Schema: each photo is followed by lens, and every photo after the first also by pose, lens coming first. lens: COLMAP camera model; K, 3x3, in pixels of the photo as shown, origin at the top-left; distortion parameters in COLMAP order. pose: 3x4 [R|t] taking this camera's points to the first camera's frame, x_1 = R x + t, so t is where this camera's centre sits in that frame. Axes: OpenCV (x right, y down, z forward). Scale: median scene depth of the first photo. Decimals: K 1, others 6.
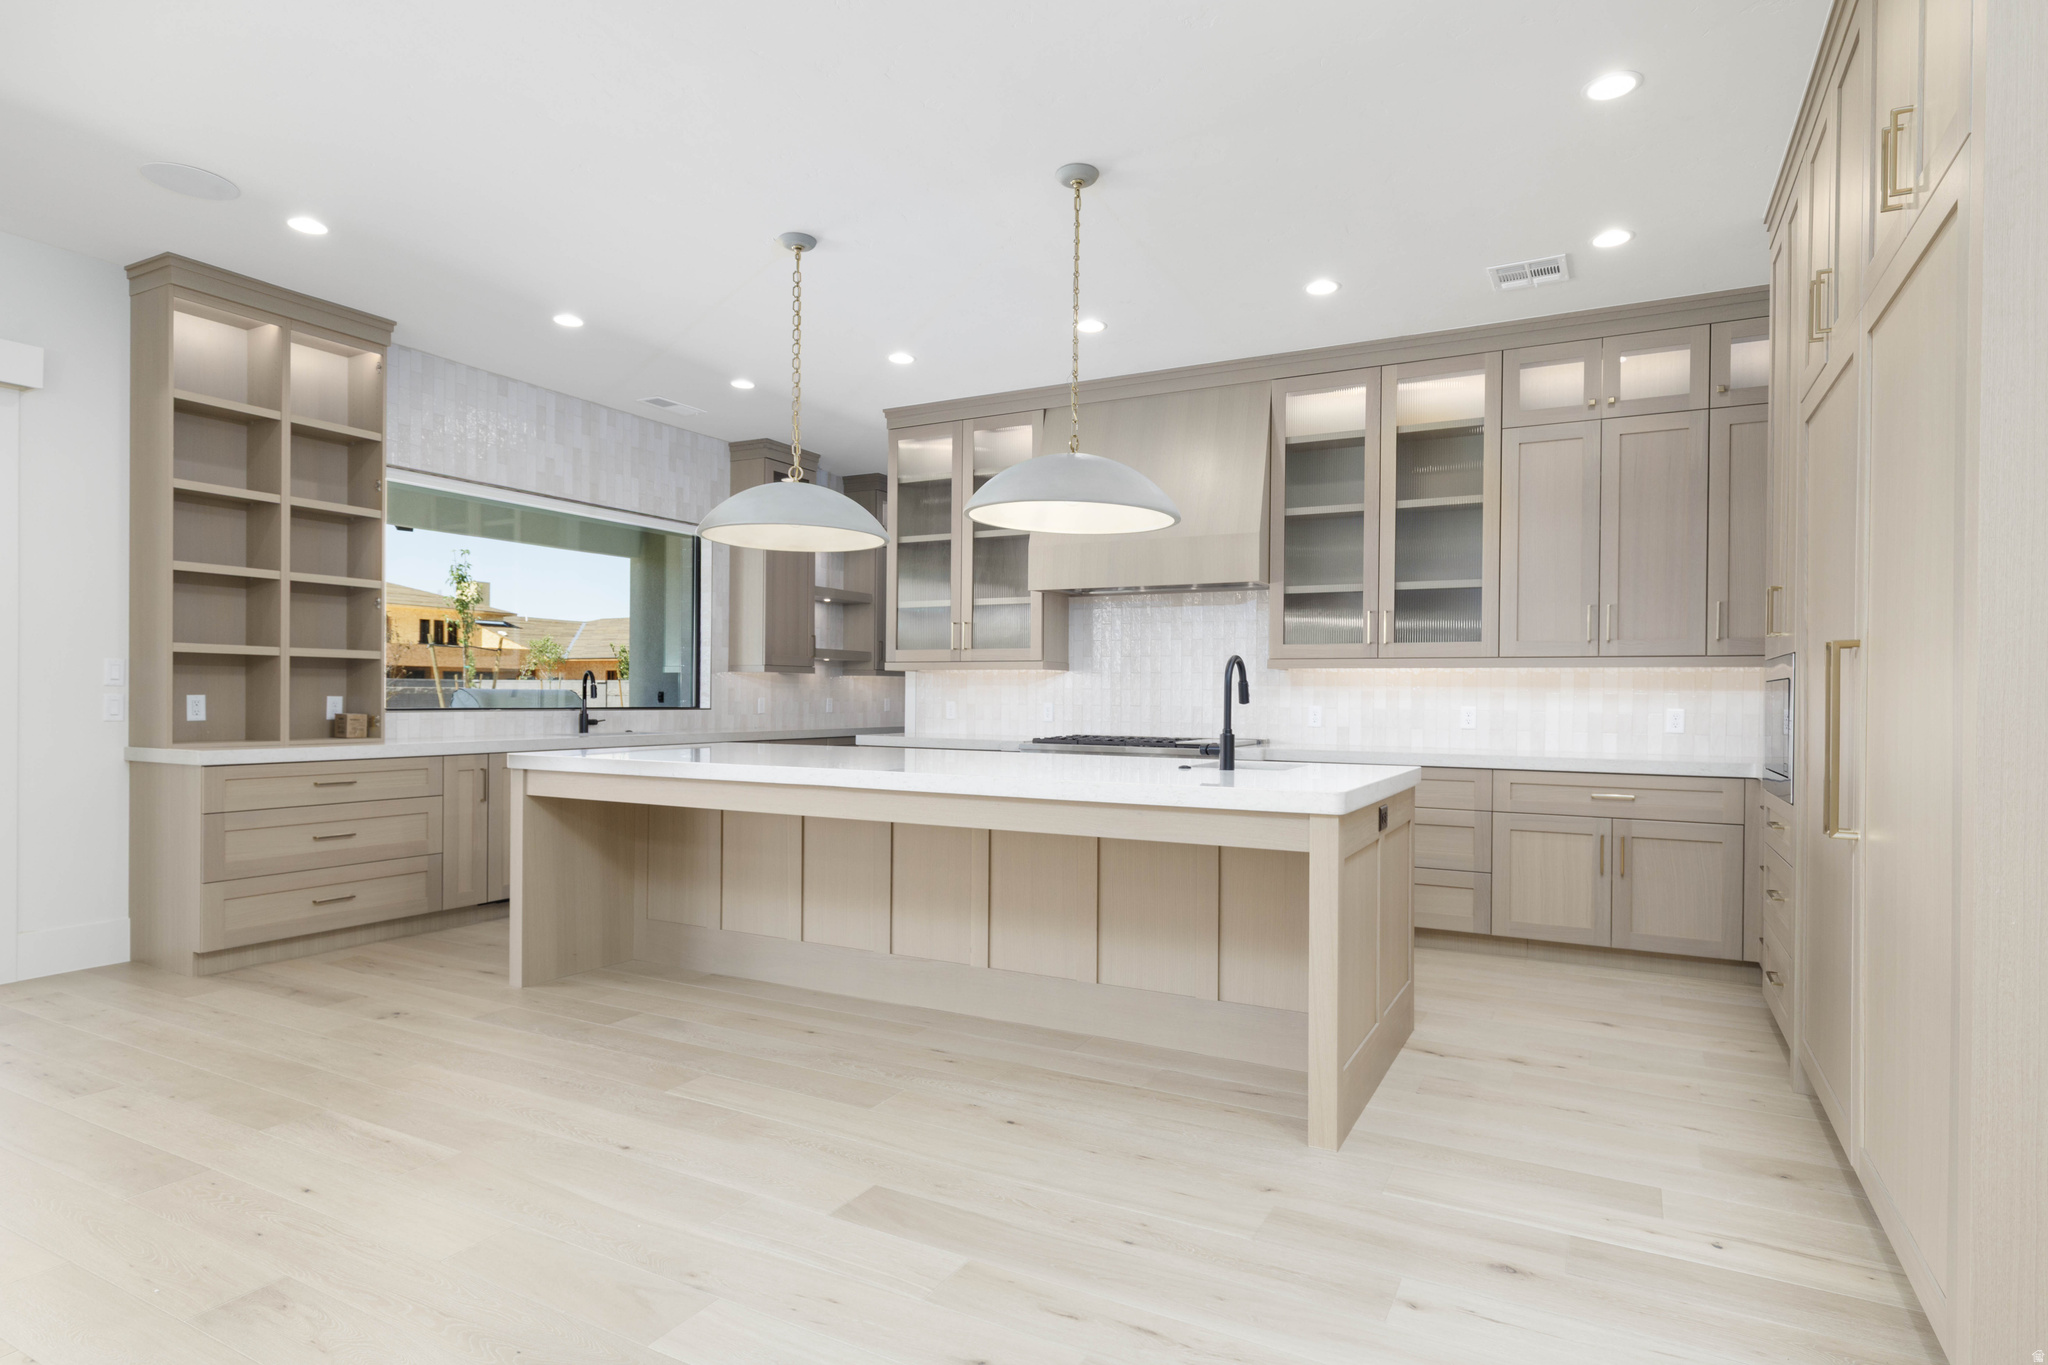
lens RADIAL K [[1098.9, 0, 1038.7], [0, 1098.9, 697.5], [0, 0, 1]] dist [-0.000088, 0.000739]
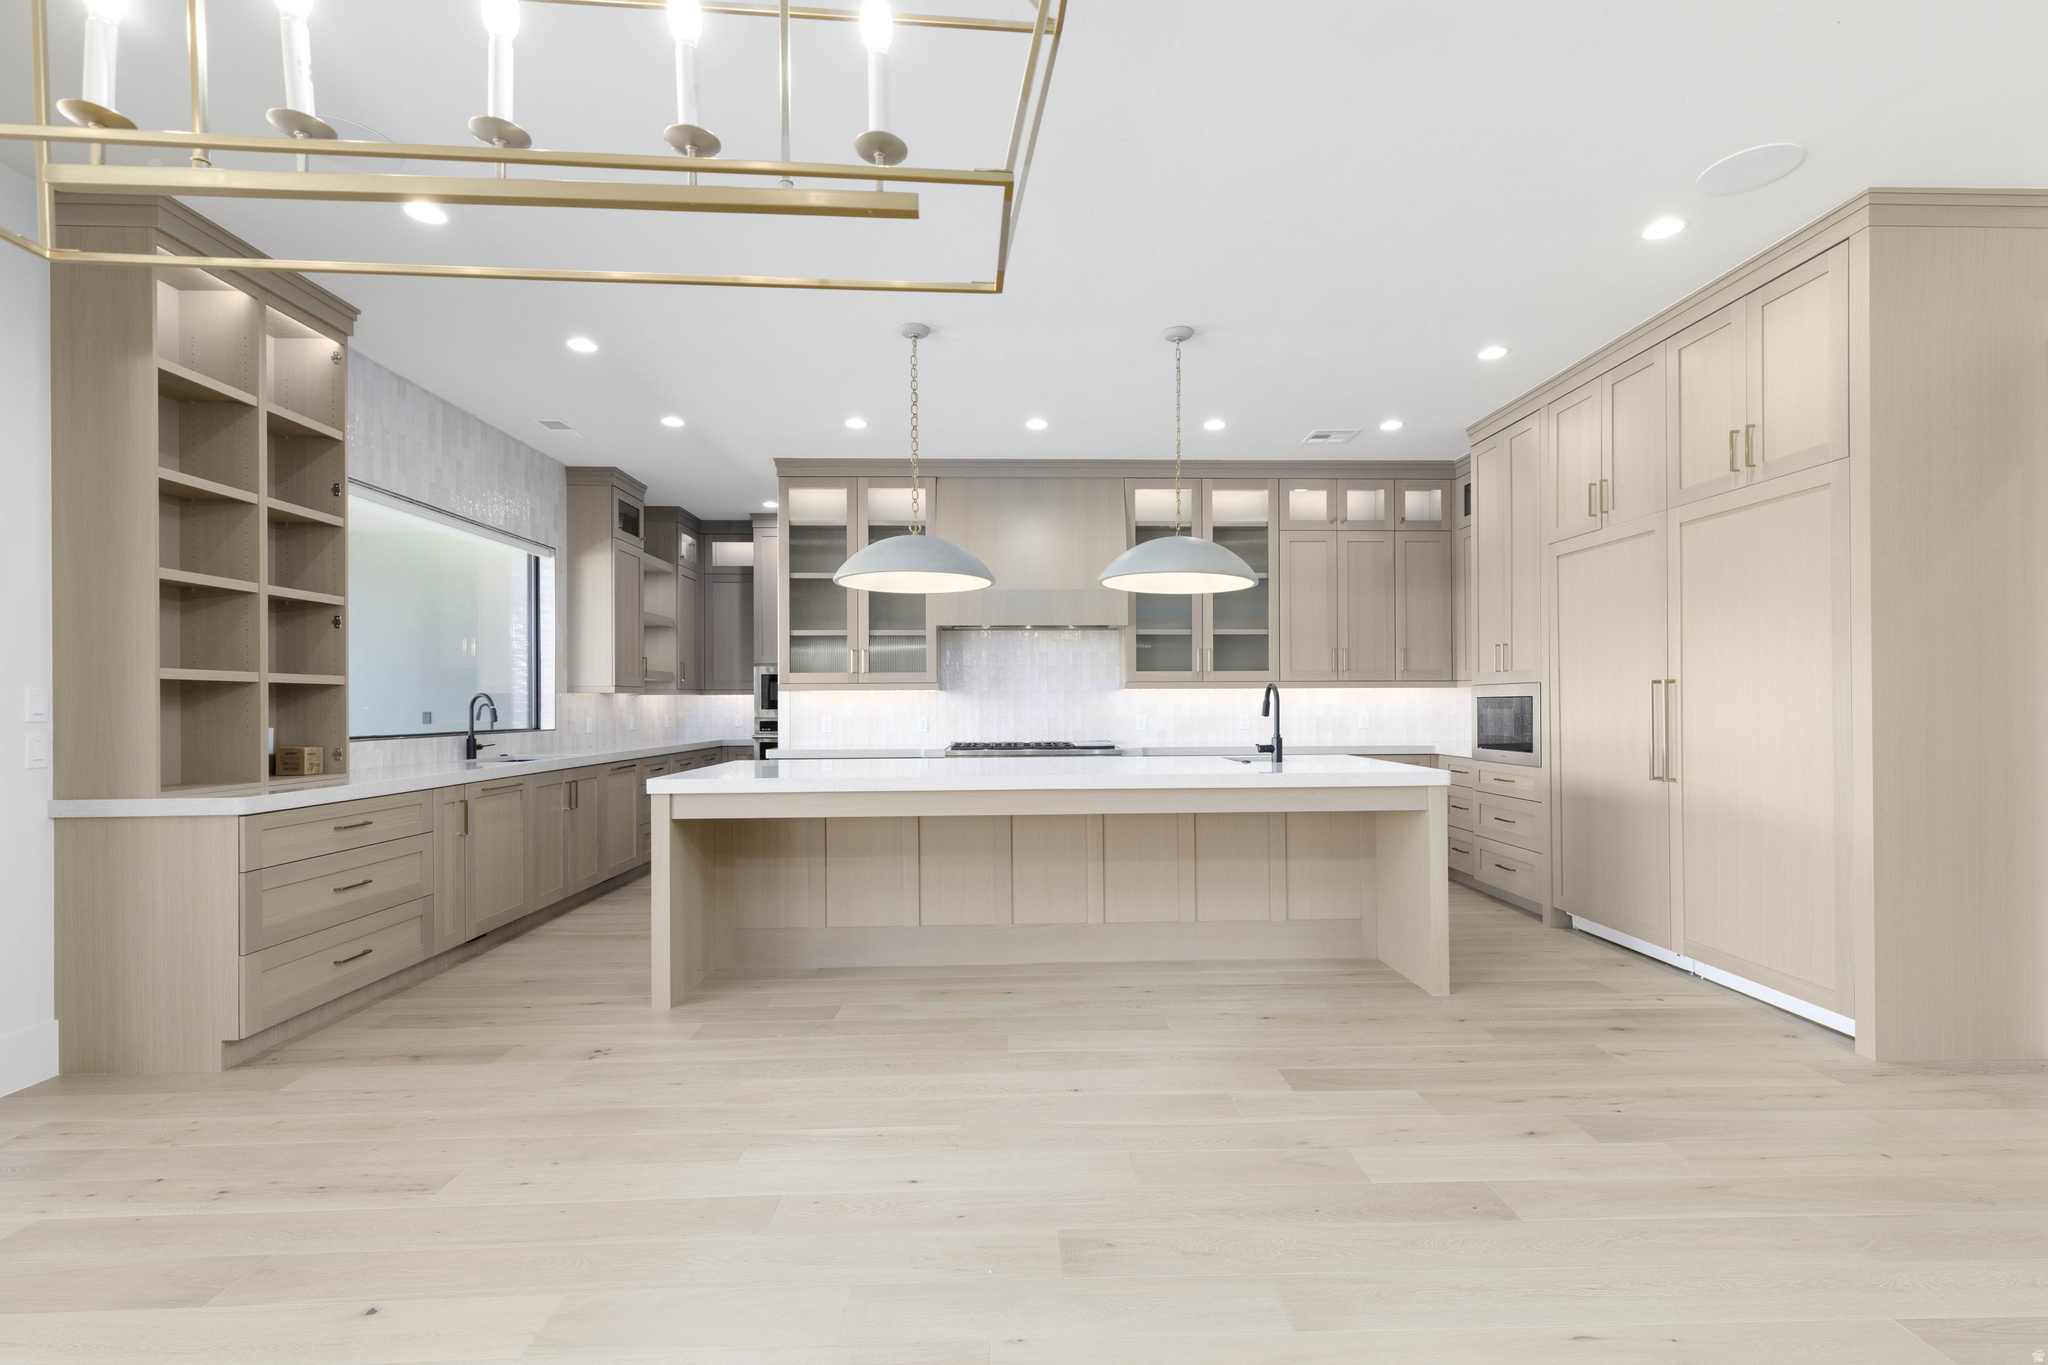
lens RADIAL K [[922.3, 0, 1037.6], [0, 922.3, 699.2], [0, 0, 1]] dist [0.009040, -0.000227]
pose [[0.865056, -0.011190, 0.501551, -0.524451], [0.014616, 0.999889, -0.002900, -0.013666], [-0.501463, 0.009839, 0.865123, 0.072021]]
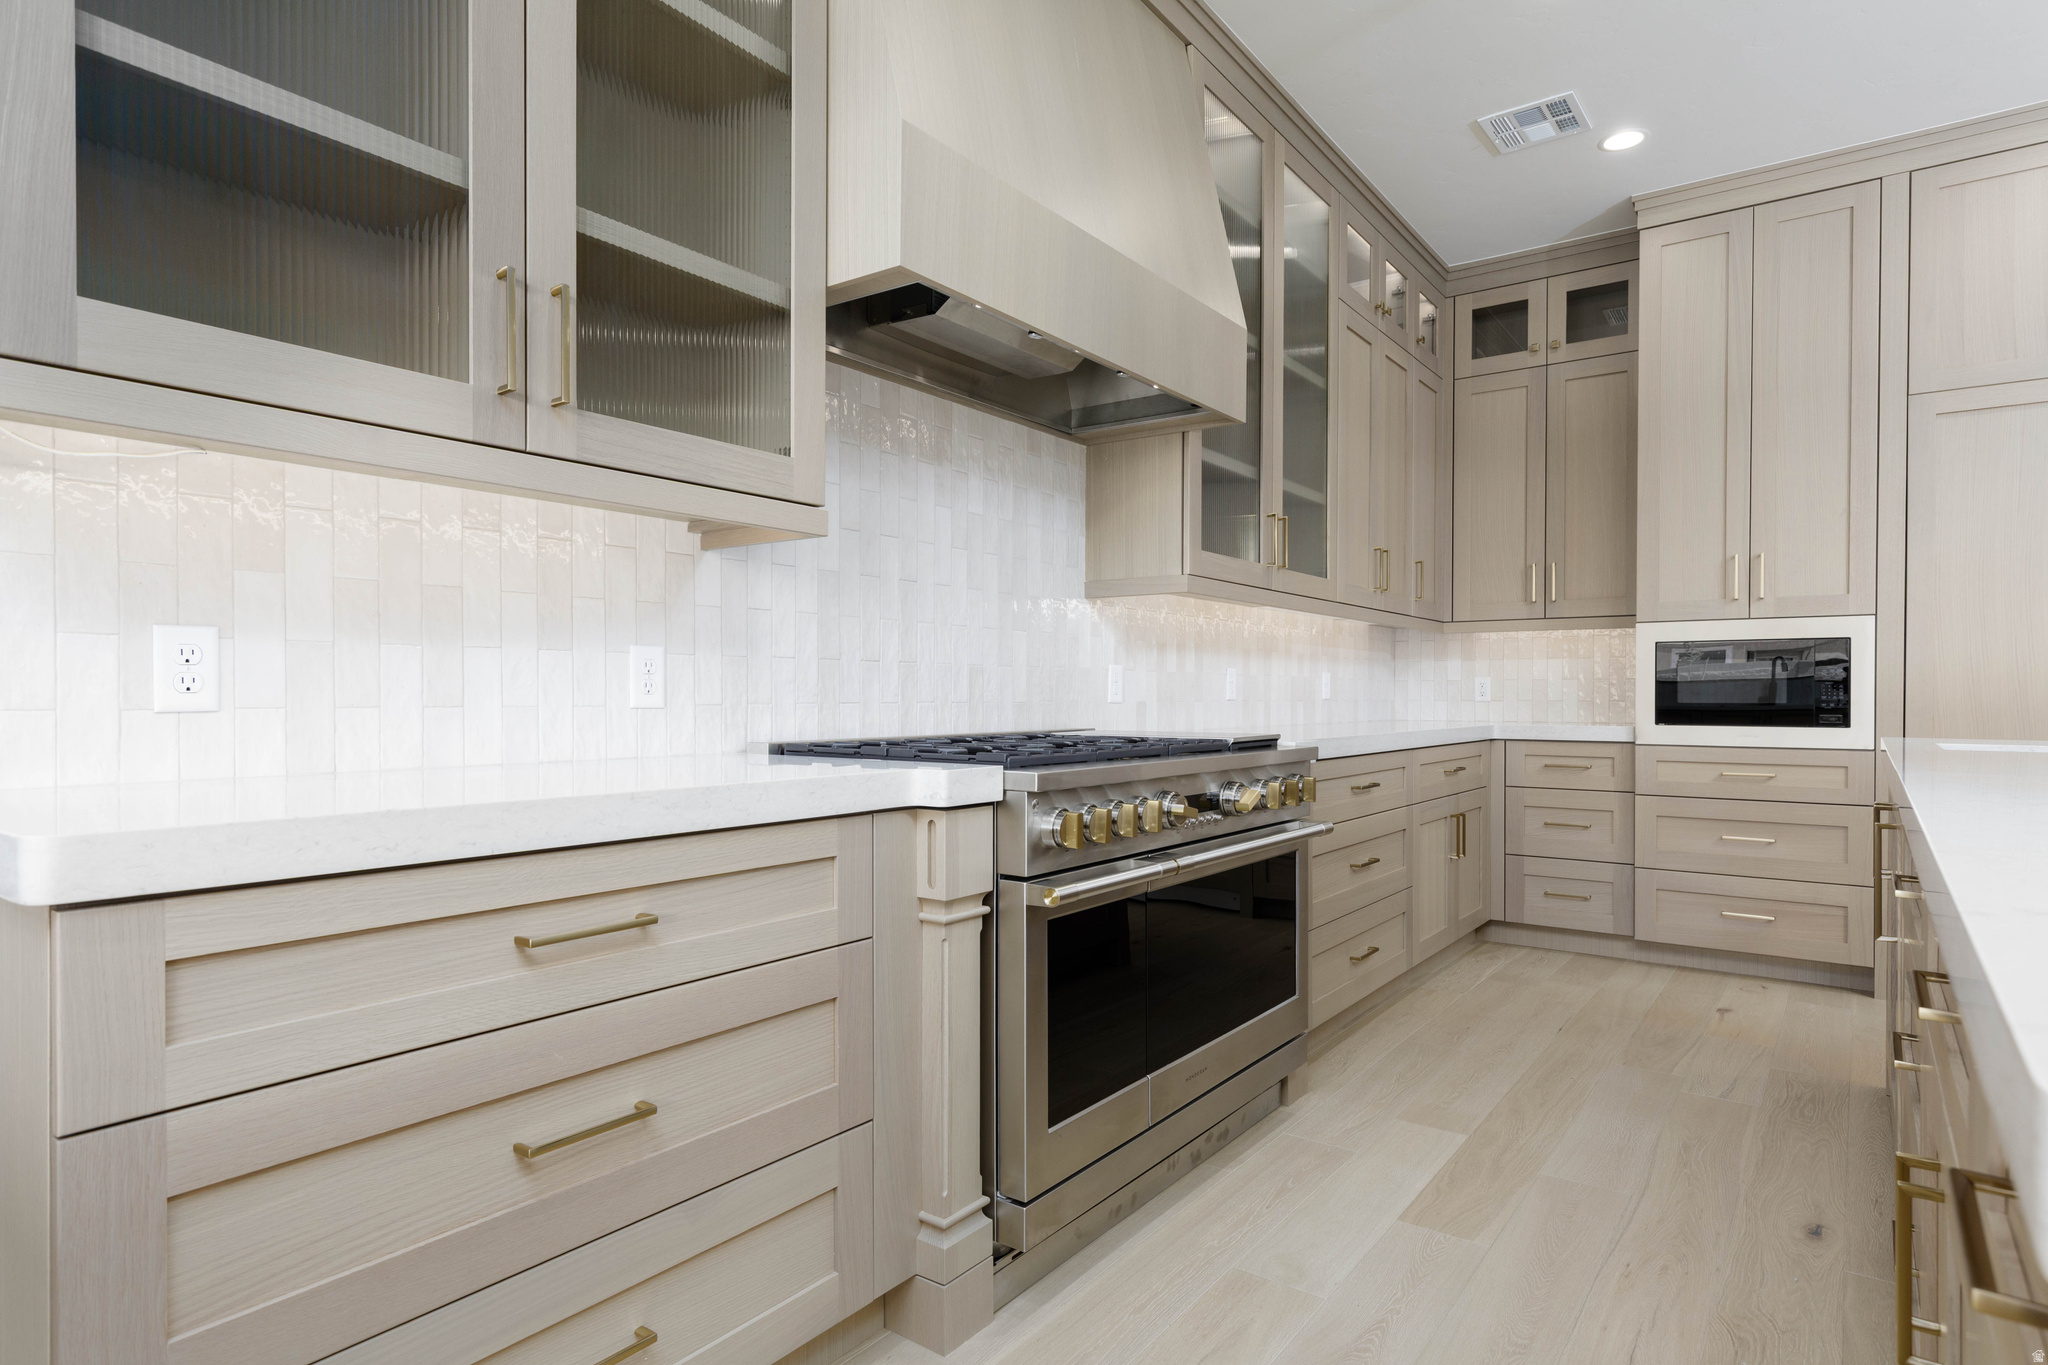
lens RADIAL K [[1098.9, 0, 1020.6], [0, 1098.9, 695.6], [0, 0, 1]] dist [-0.000088, 0.000739]
pose [[0.150047, -0.010576, 0.988622, -0.371325], [-0.001665, 0.999939, 0.010950, 0.020337], [-0.988677, -0.003290, 0.150020, 1.139615]]
